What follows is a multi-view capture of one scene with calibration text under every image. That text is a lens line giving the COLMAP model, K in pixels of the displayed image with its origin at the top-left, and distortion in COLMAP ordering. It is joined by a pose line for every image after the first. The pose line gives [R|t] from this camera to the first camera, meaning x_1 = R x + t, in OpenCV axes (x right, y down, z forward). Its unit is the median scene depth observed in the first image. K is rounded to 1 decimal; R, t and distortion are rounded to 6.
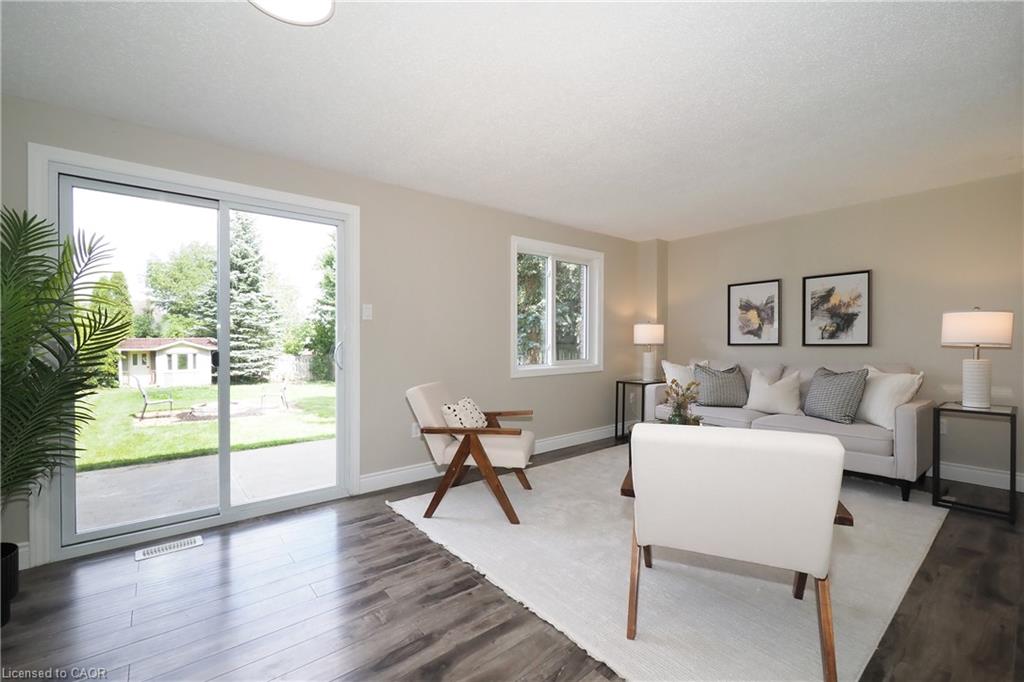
lens RADIAL K [[423.6, 0, 512.0], [0, 423.6, 341.0], [0, 0, 1]] dist [-0.000366, -0.000143]
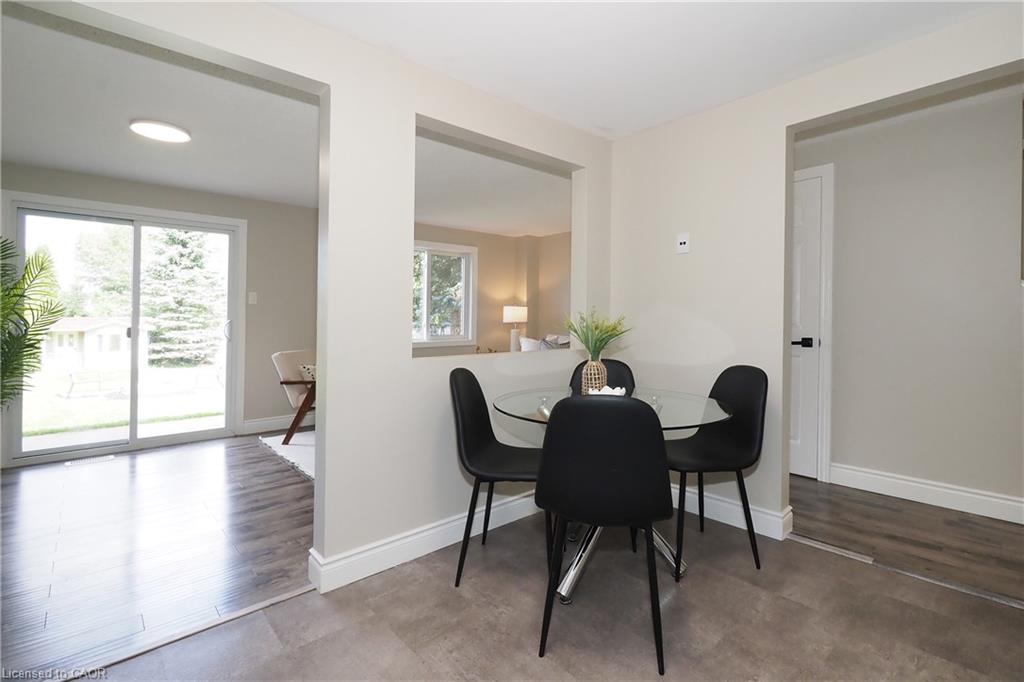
lens RADIAL K [[445.6, 0, 513.3], [0, 445.6, 310.4], [0, 0, 1]] dist [-0.000052, 0.000185]
pose [[0.997818, 0.002034, 0.065997, 0.134187], [-0.000477, 0.999721, -0.023611, 0.001028], [-0.066027, 0.023528, 0.997540, -0.157788]]
